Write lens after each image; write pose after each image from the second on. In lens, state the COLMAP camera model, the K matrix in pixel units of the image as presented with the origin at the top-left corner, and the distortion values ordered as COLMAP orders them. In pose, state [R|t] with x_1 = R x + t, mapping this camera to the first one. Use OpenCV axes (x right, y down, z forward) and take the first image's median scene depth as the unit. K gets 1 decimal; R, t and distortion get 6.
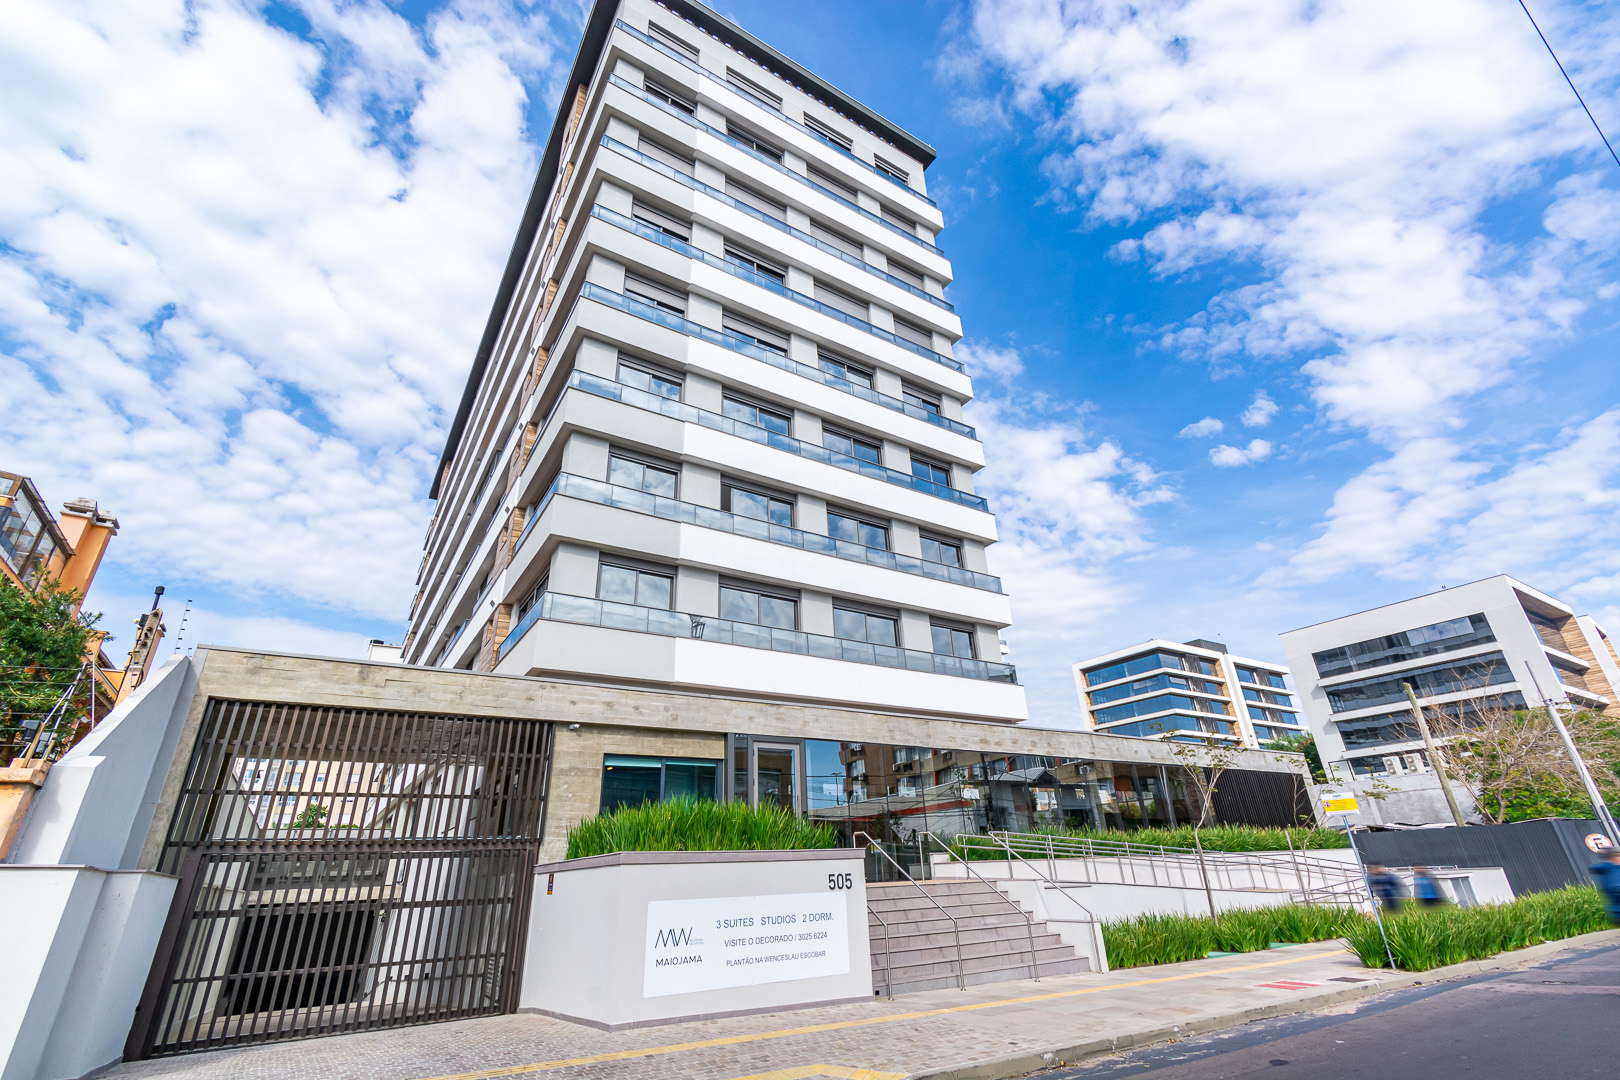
lens RADIAL K [[719.2, 0, 774.3], [0, 719.2, 535.4], [0, 0, 1]] dist [-0.001553, 0.000485]
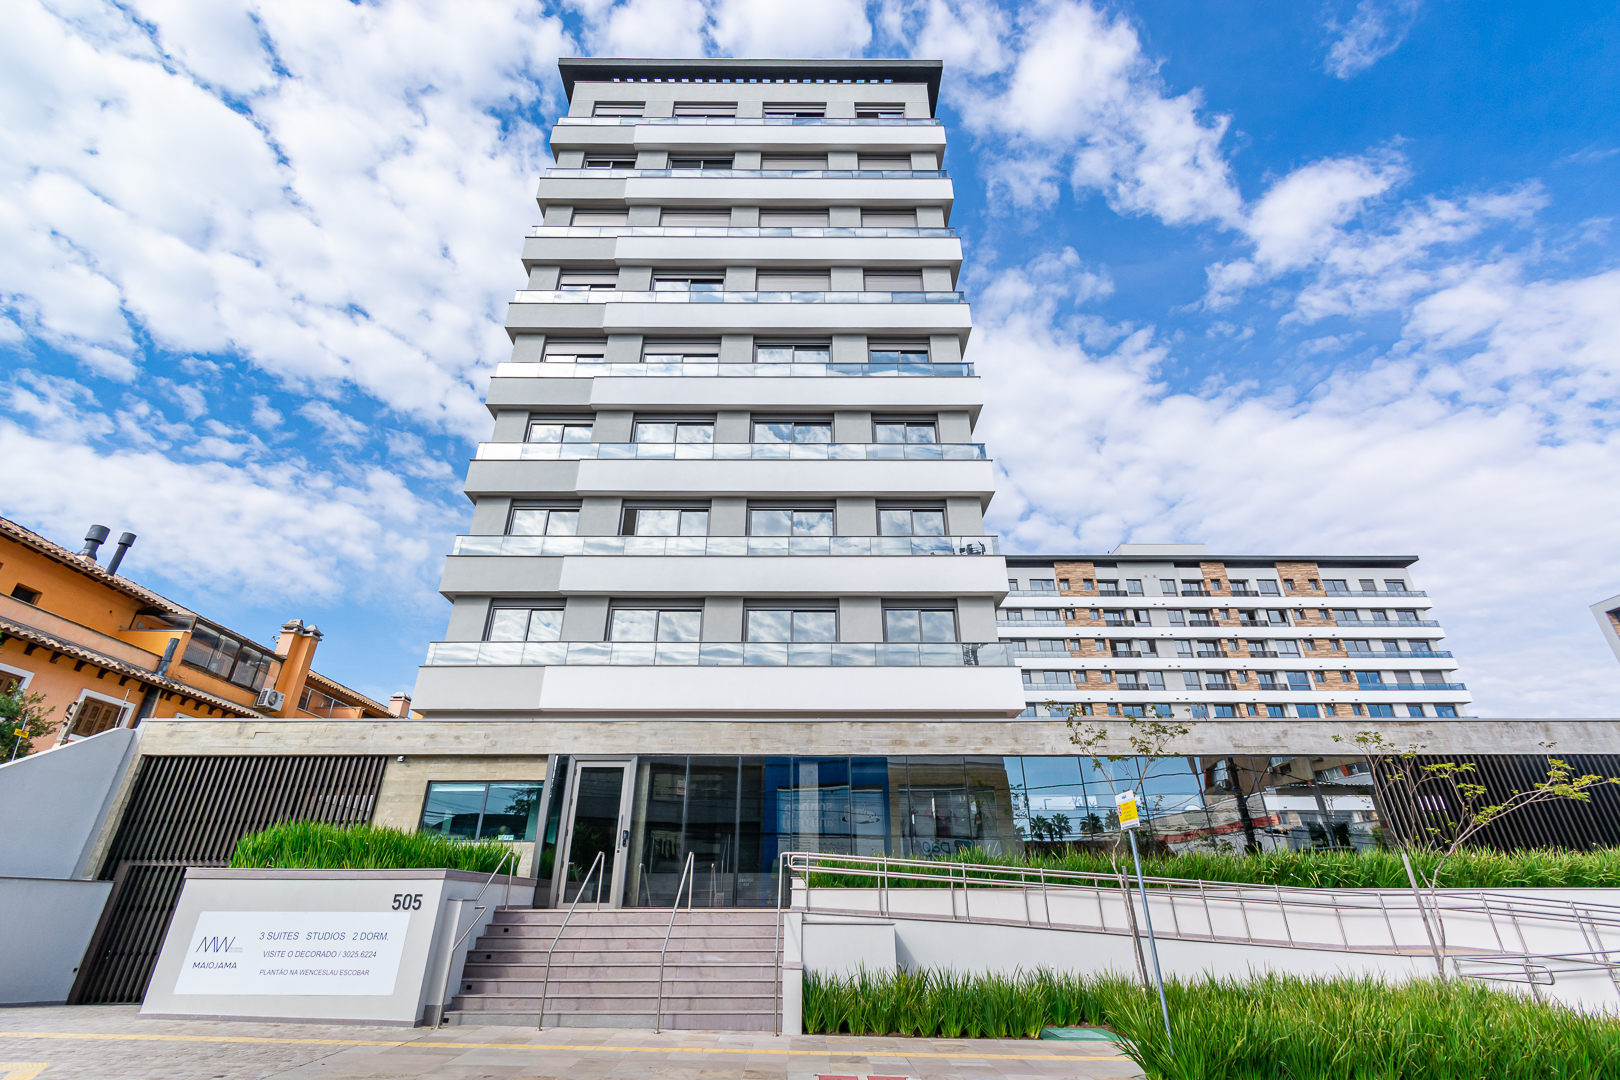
lens RADIAL K [[719.2, 0, 795.2], [0, 719.2, 540.5], [0, 0, 1]] dist [-0.001553, 0.000485]
pose [[0.846697, -0.206862, -0.490218, 0.876515], [0.199150, 0.977569, -0.068546, 0.126983], [0.493401, -0.039589, 0.868901, 0.320053]]
